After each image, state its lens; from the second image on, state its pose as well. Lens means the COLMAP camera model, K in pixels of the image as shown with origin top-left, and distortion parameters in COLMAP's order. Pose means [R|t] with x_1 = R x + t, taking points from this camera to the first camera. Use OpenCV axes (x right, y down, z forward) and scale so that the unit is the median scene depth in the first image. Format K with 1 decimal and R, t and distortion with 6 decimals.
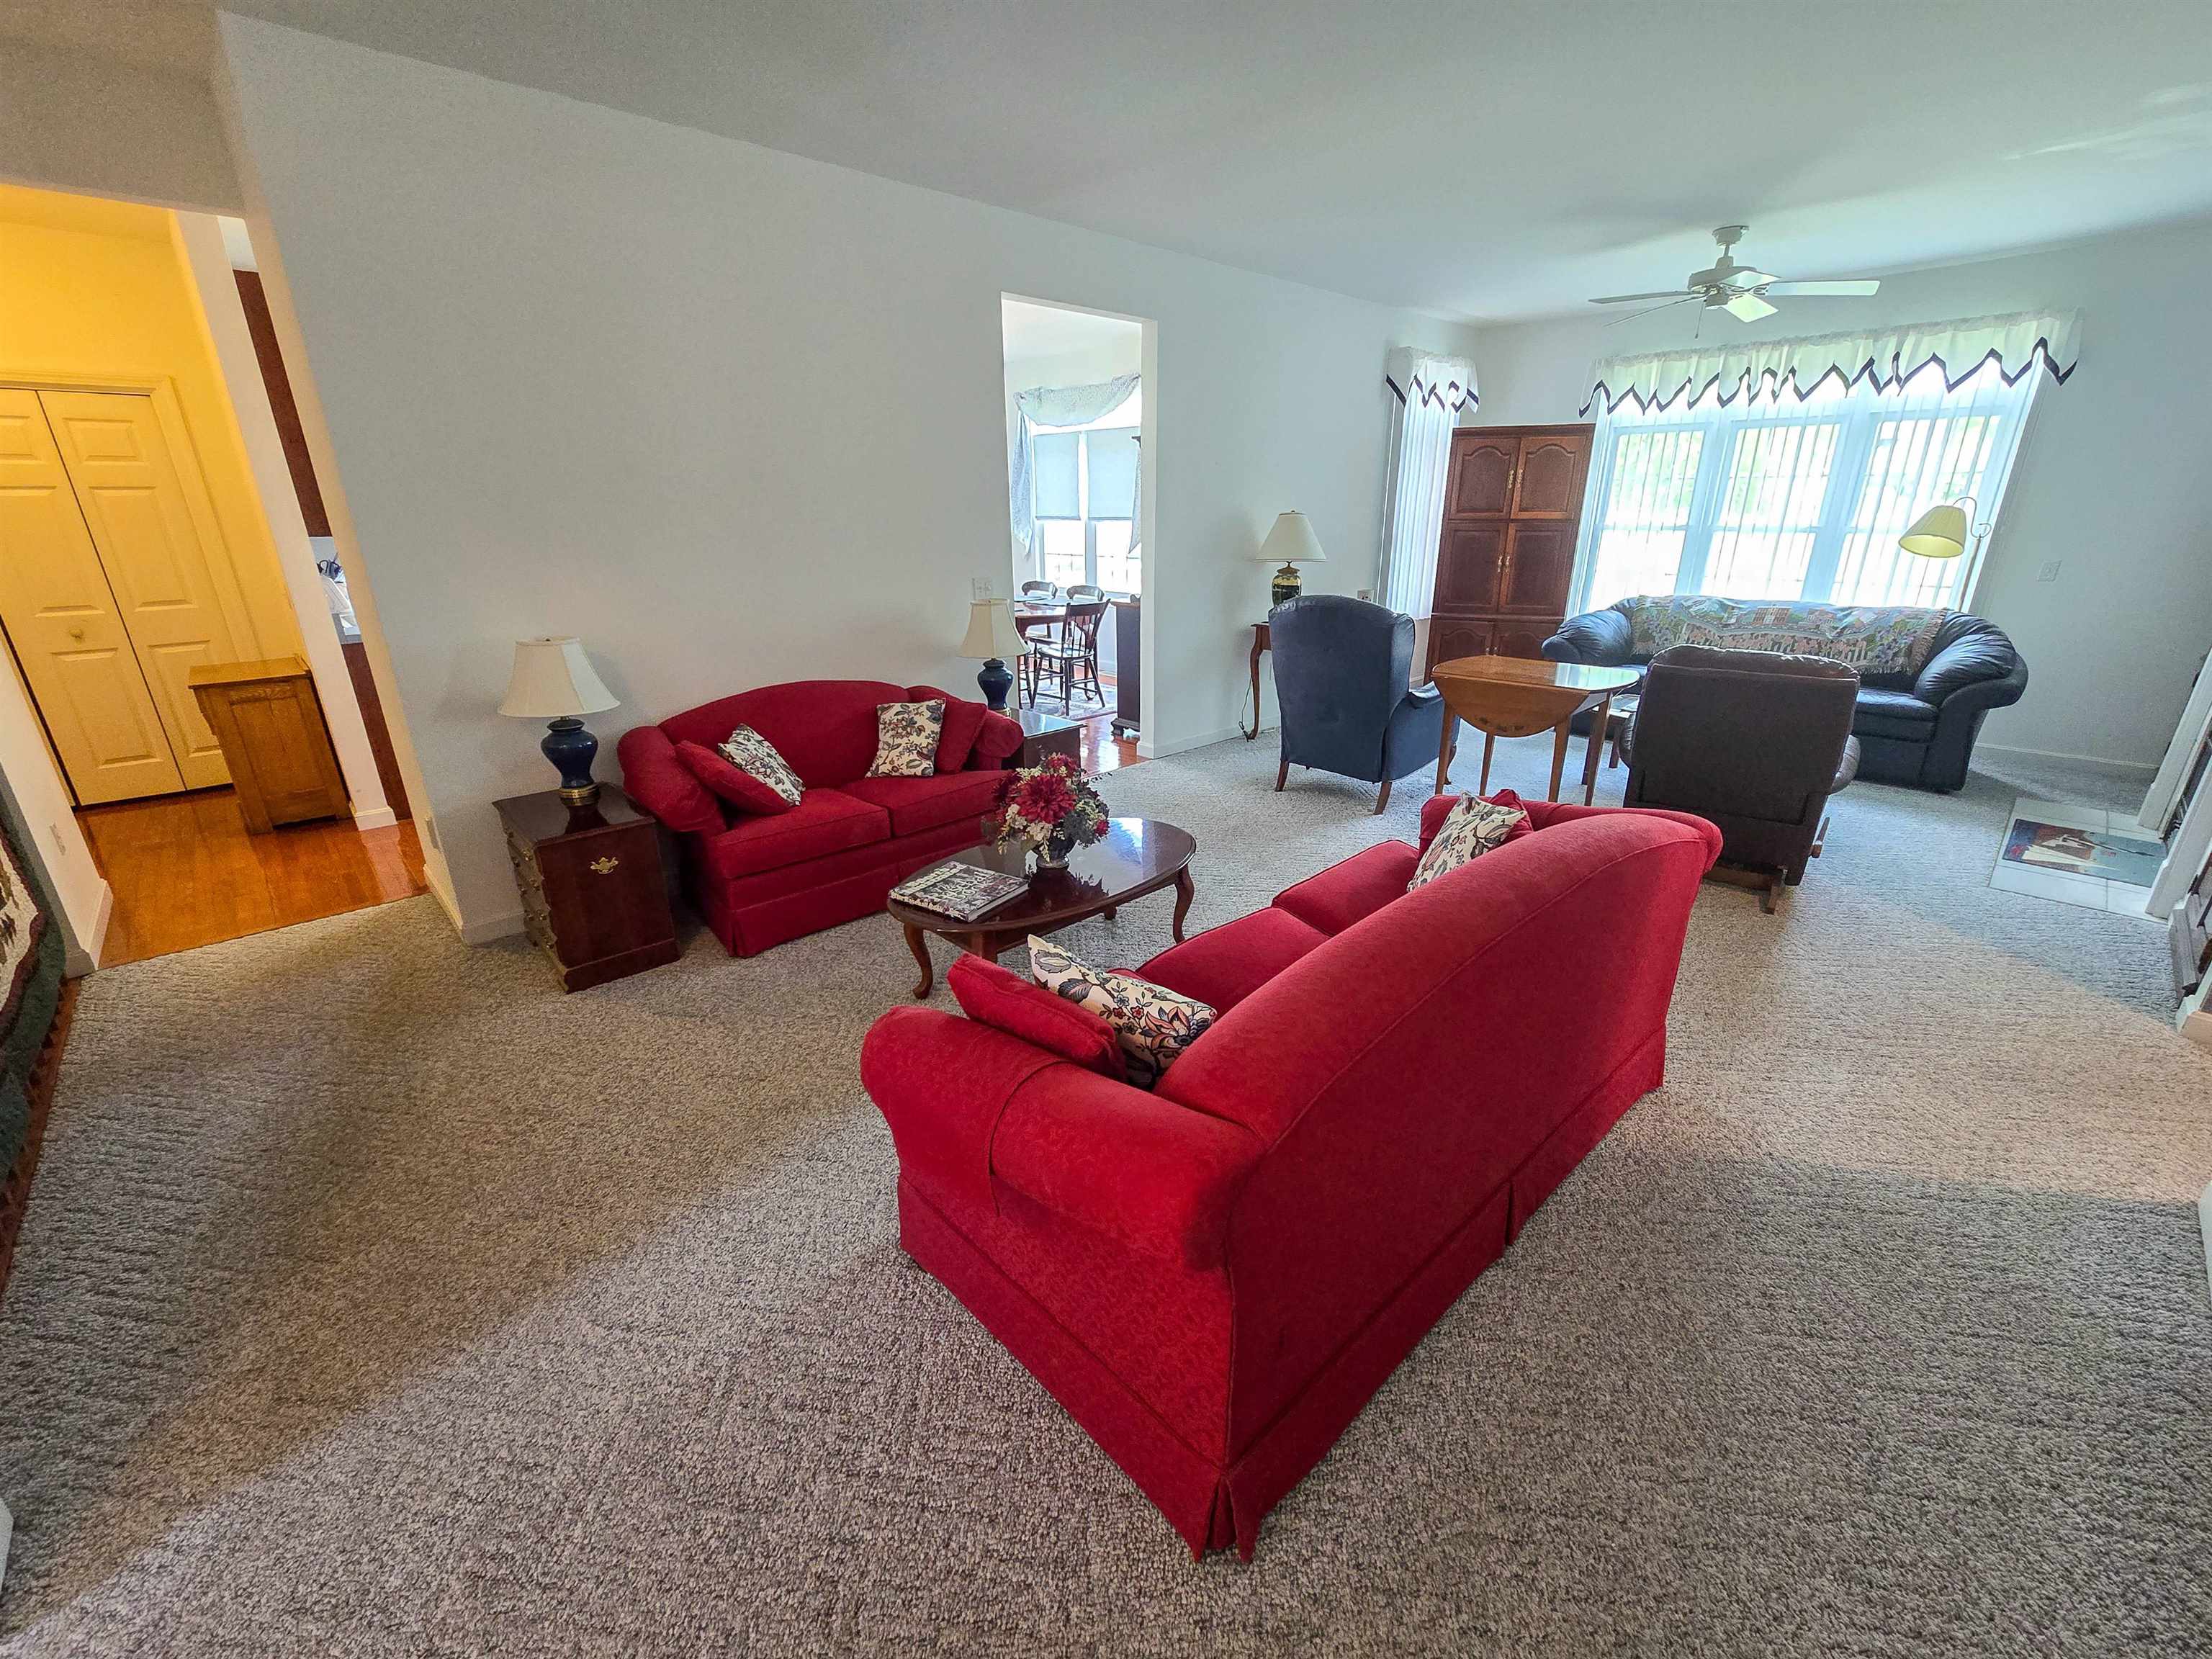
lens RADIAL K [[905.0, 0, 1122.6], [0, 905.0, 834.1], [0, 0, 1]] dist [-0.006326, 0.001606]
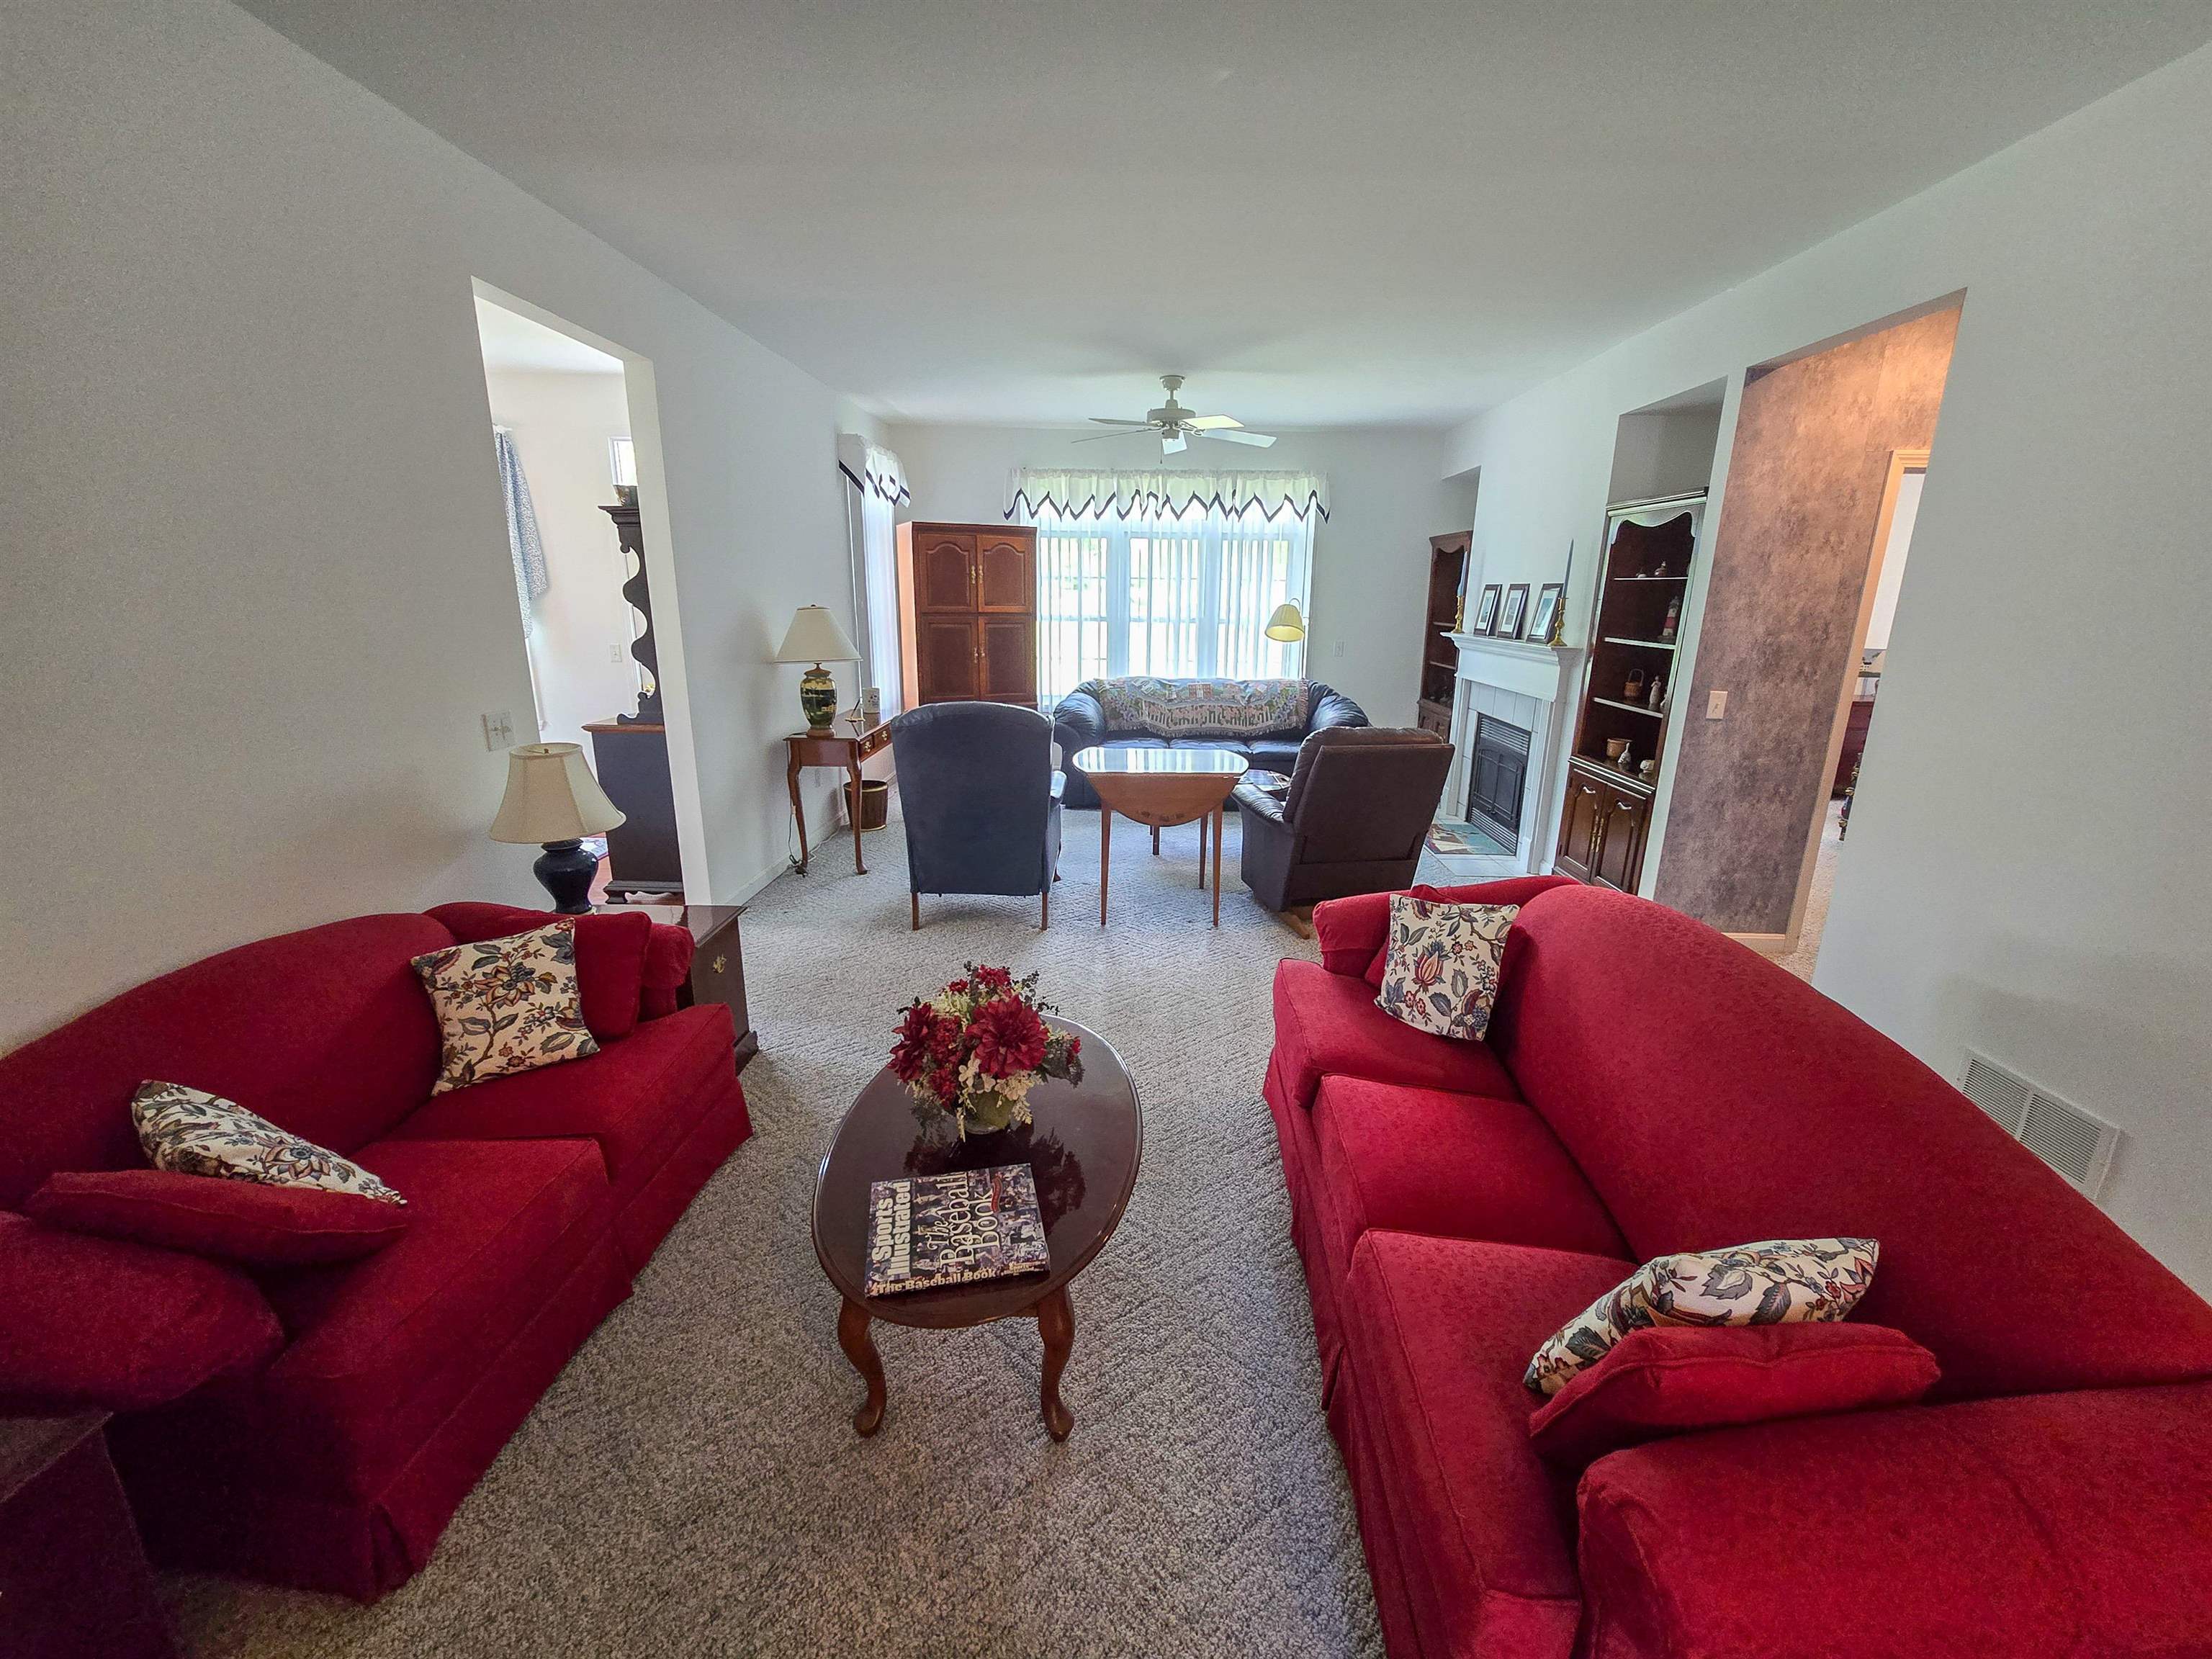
lens RADIAL K [[905.0, 0, 1124.1], [0, 905.0, 837.4], [0, 0, 1]] dist [-0.006326, 0.001606]
pose [[0.705322, -0.171297, 0.687880, -0.254376], [0.225877, 0.974094, 0.010966, -0.094138], [-0.671938, 0.147642, 0.725742, 0.231614]]
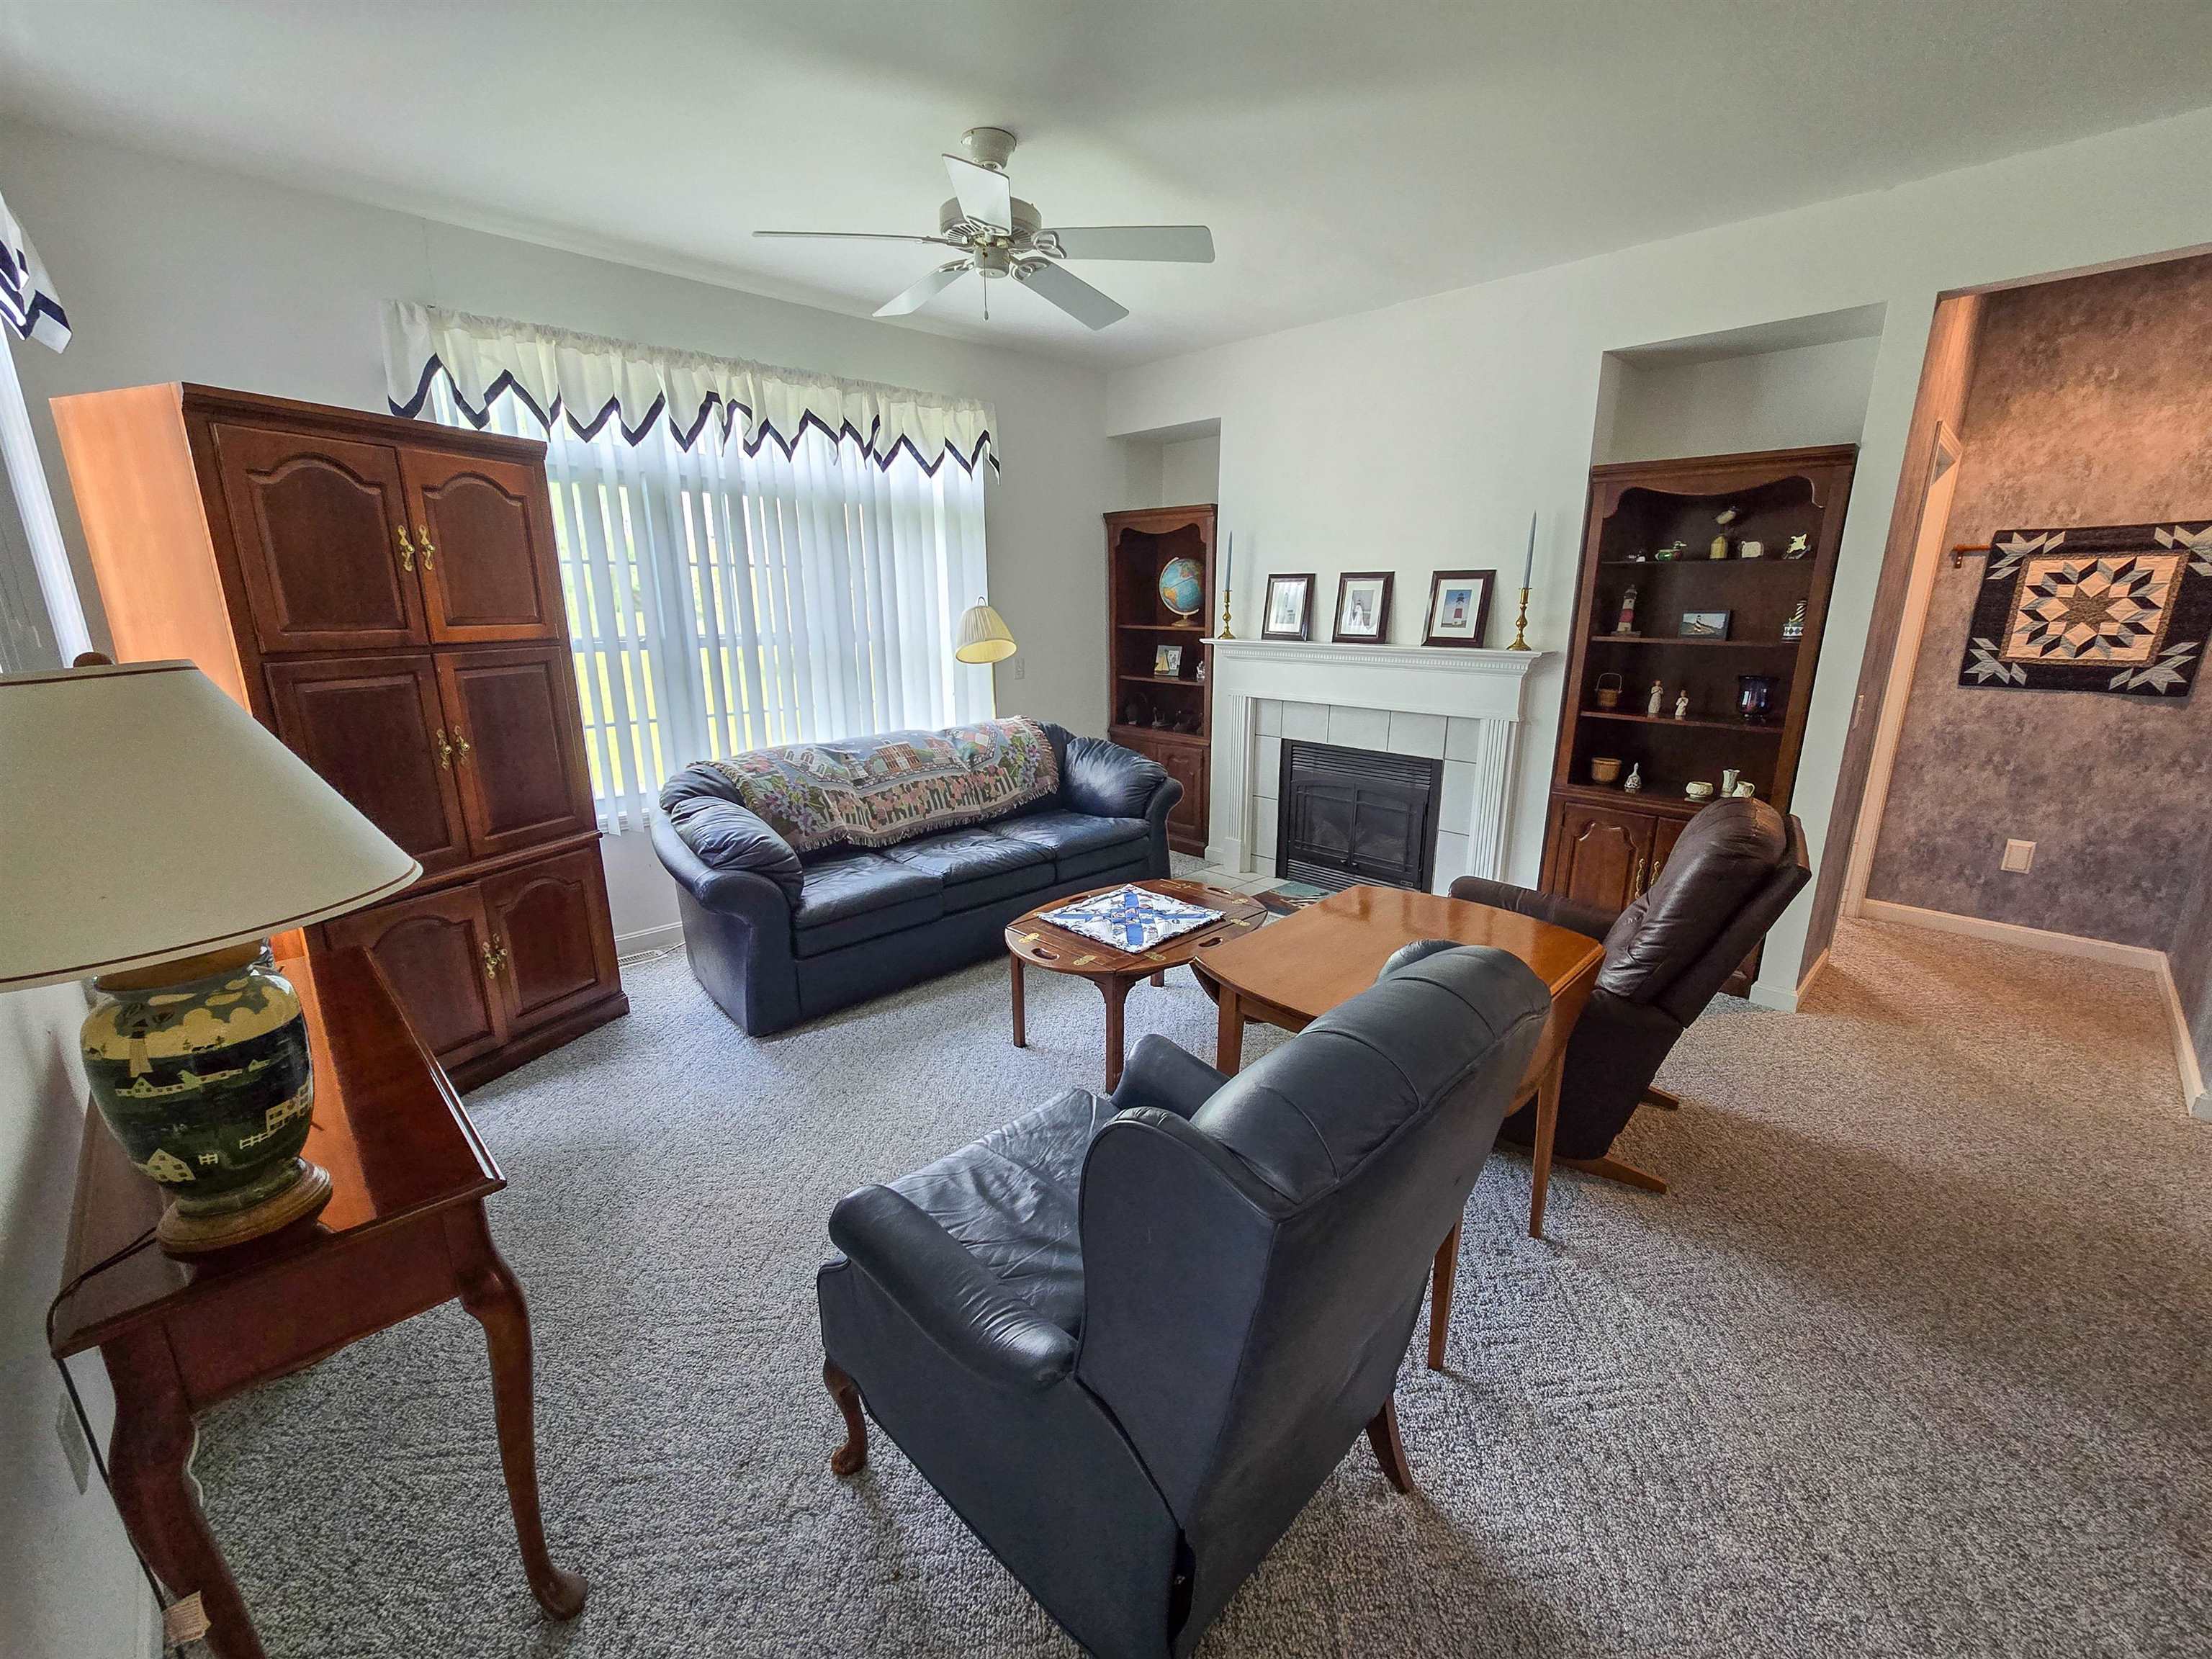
lens RADIAL K [[905.0, 0, 1118.1], [0, 905.0, 837.3], [0, 0, 1]] dist [-0.006326, 0.001606]
pose [[-0.013214, -0.251676, 0.967721, 0.011203], [0.342888, 0.907983, 0.240822, -0.329274], [-0.939283, 0.335002, 0.074298, 0.892213]]
